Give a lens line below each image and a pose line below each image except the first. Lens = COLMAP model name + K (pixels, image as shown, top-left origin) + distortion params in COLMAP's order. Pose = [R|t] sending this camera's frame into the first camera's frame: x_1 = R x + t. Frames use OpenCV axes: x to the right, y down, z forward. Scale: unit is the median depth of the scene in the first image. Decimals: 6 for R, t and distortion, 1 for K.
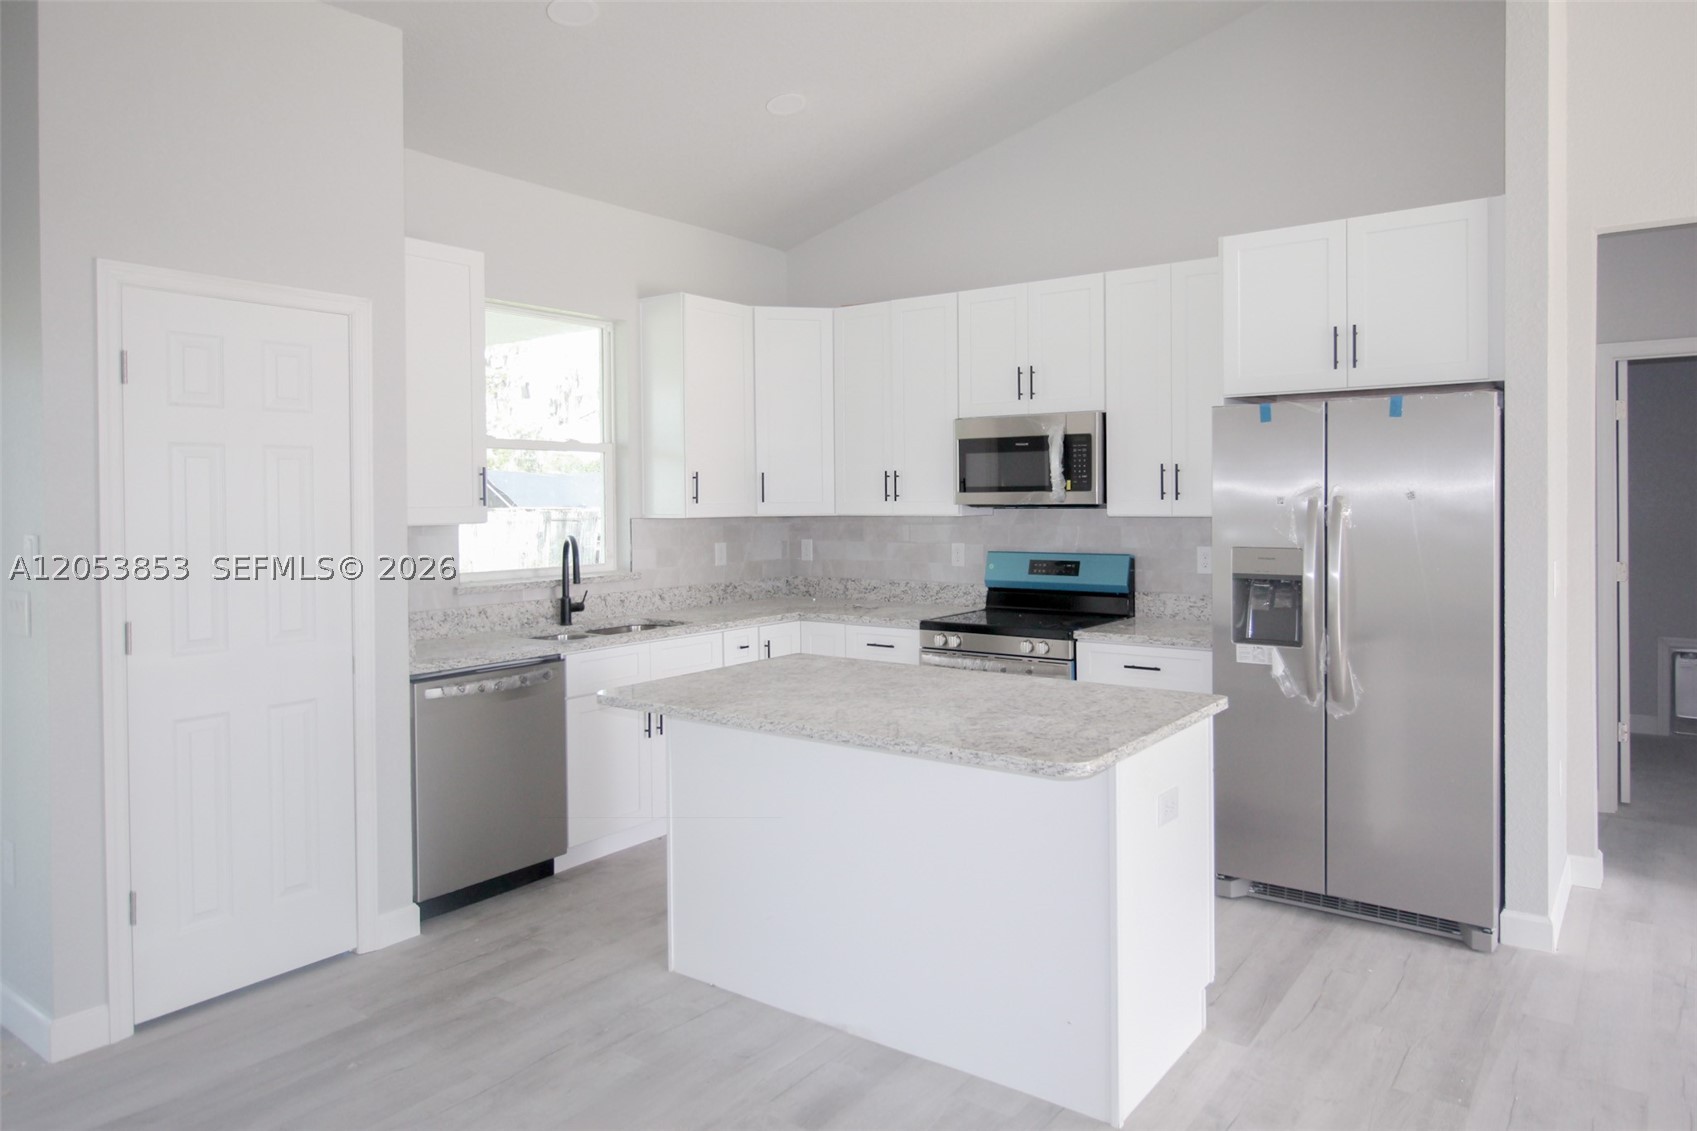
lens RADIAL K [[1073.5, 0, 929.2], [0, 1073.5, 512.6], [0, 0, 1]] dist [0.006046, -0.003097]
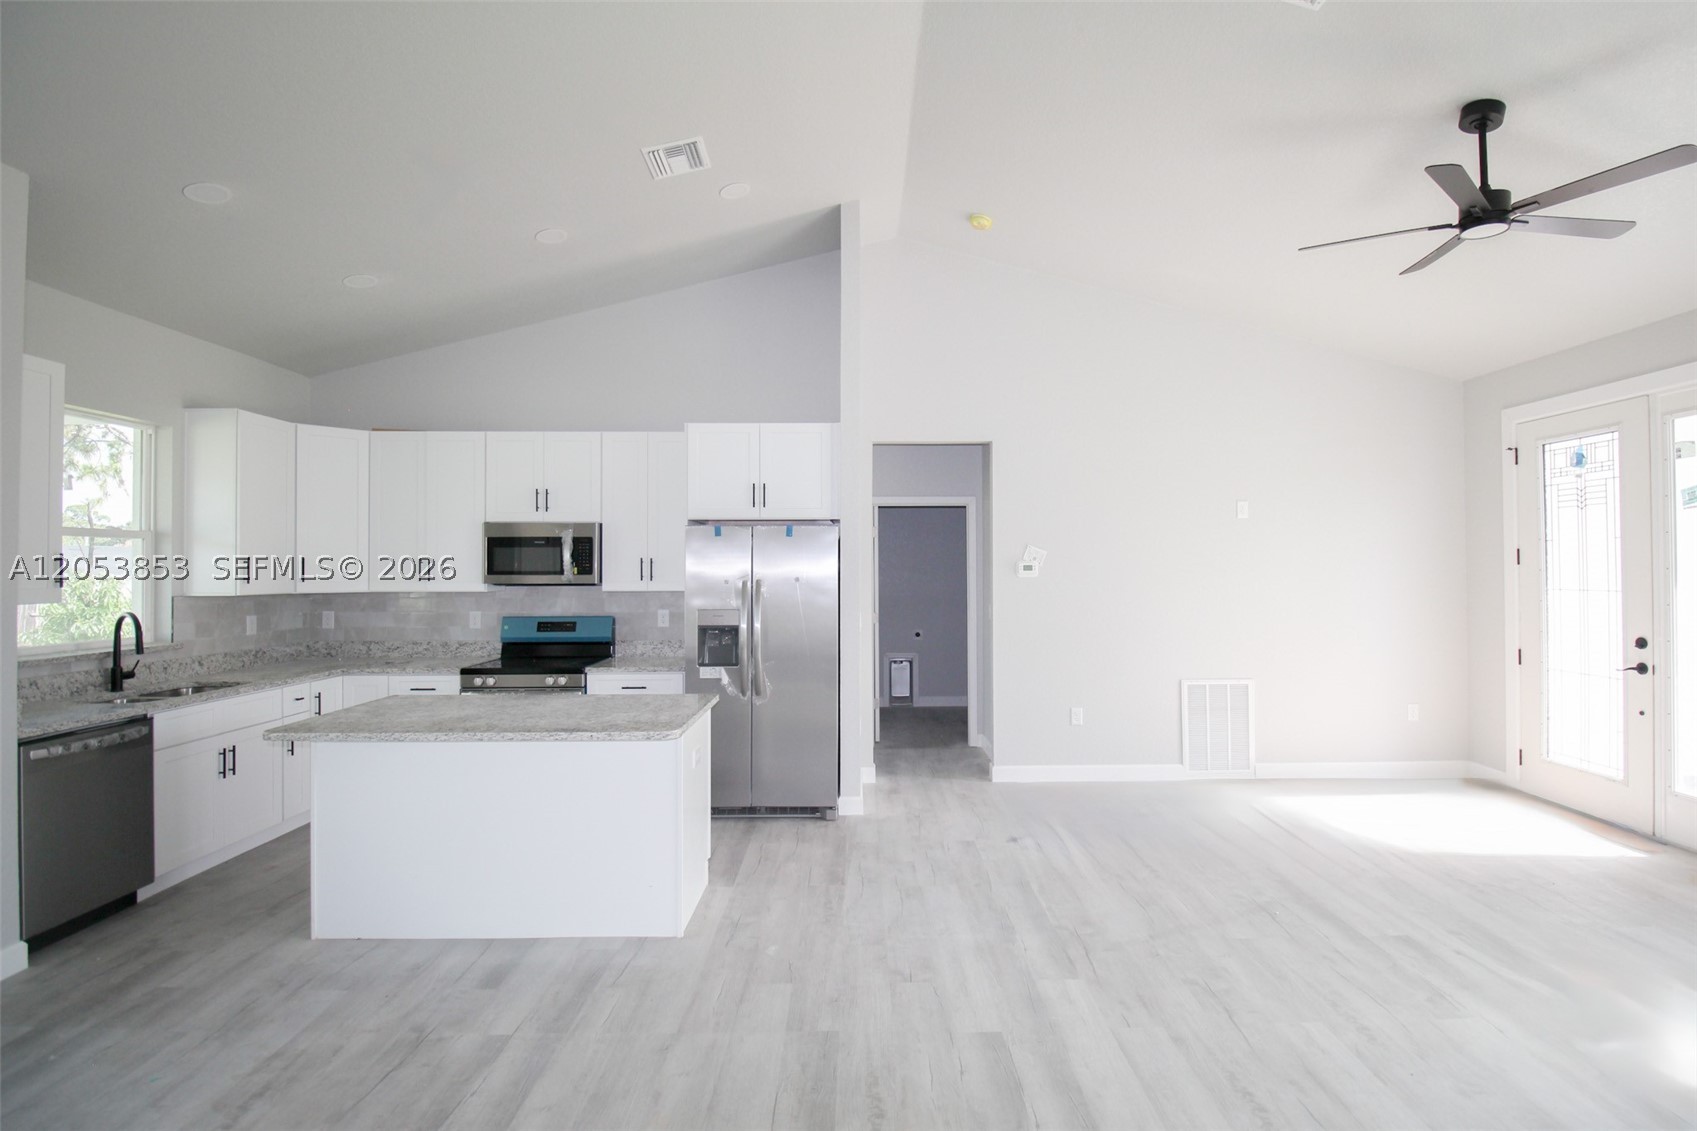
lens RADIAL K [[805.5, 0, 853.9], [0, 805.5, 565.5], [0, 0, 1]] dist [-0.016315, -0.004636]
pose [[0.826839, 0.007727, 0.562385, -0.192890], [0.005039, 0.999764, -0.021145, -0.007812], [-0.562415, 0.020317, 0.826605, -0.154083]]
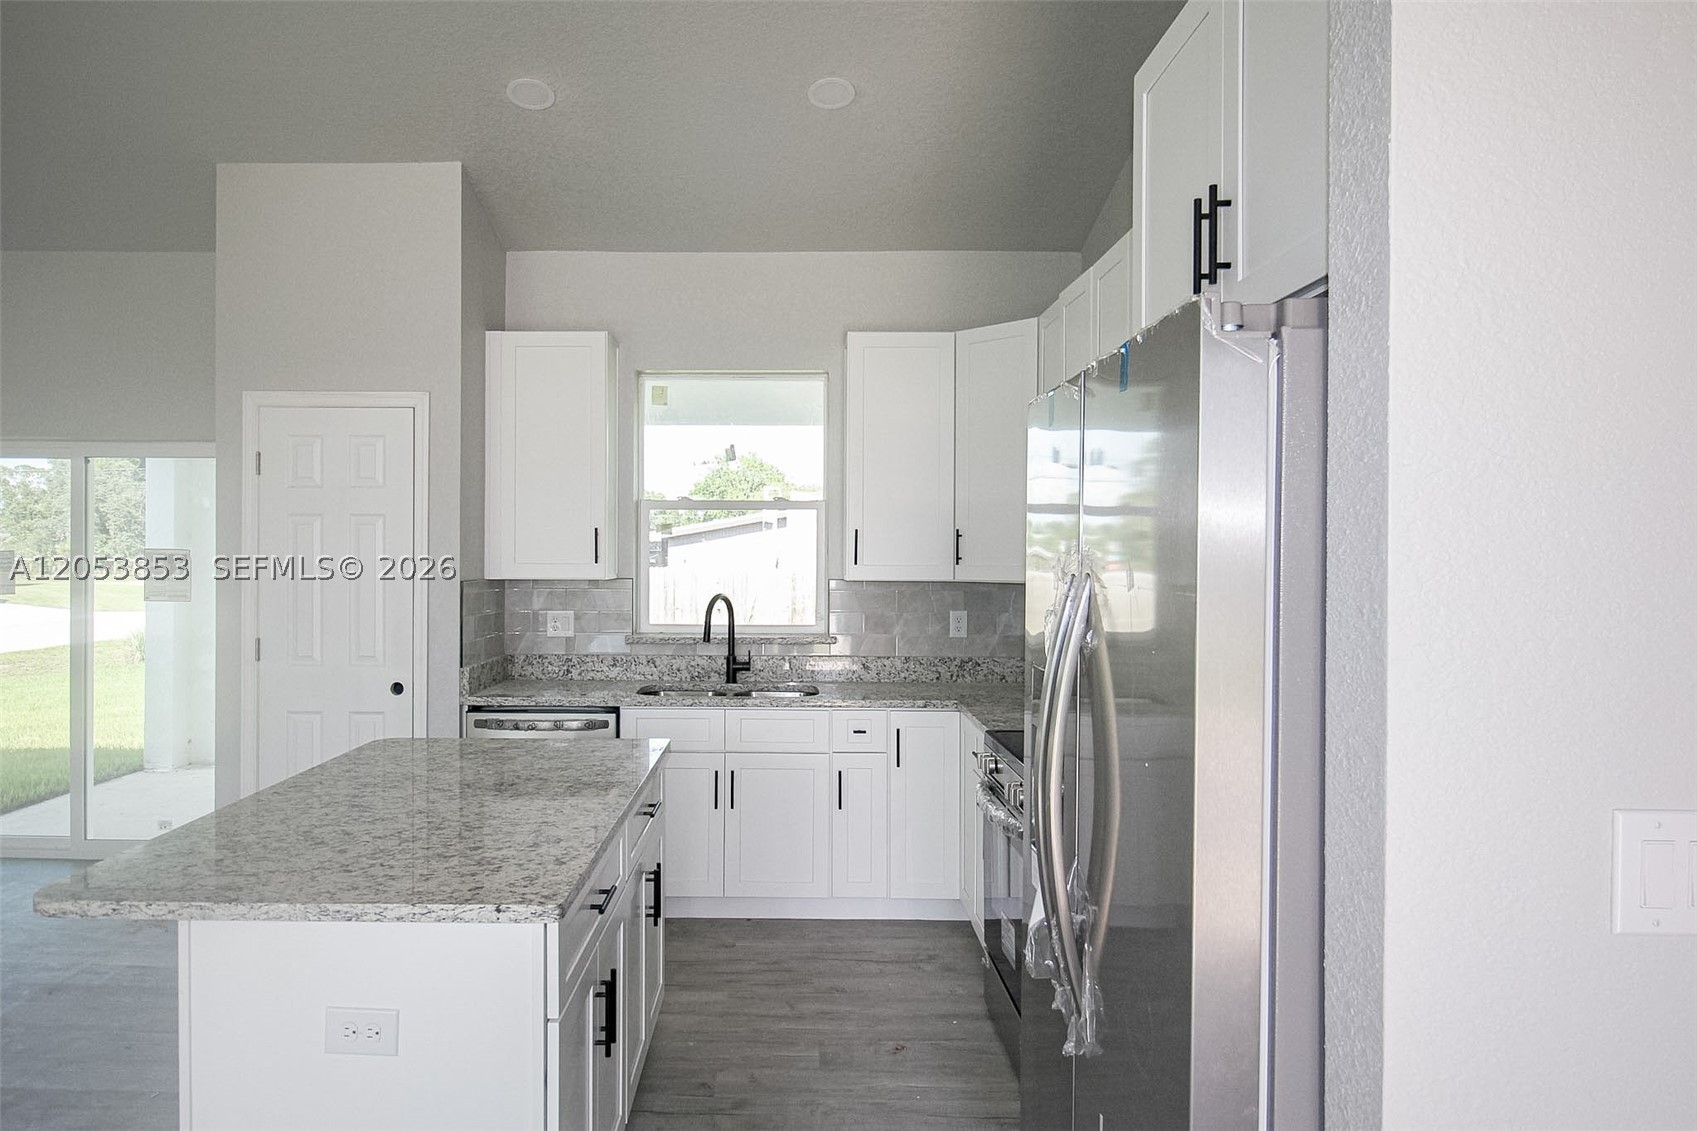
lens RADIAL K [[1073.5, 0, 843.6], [0, 1073.5, 561.0], [0, 0, 1]] dist [0.006046, -0.003097]
pose [[0.568931, 0.017969, -0.822189, 0.644610], [-0.021796, 0.999740, 0.006767, -0.022375], [0.822096, 0.014071, 0.569175, 0.596978]]
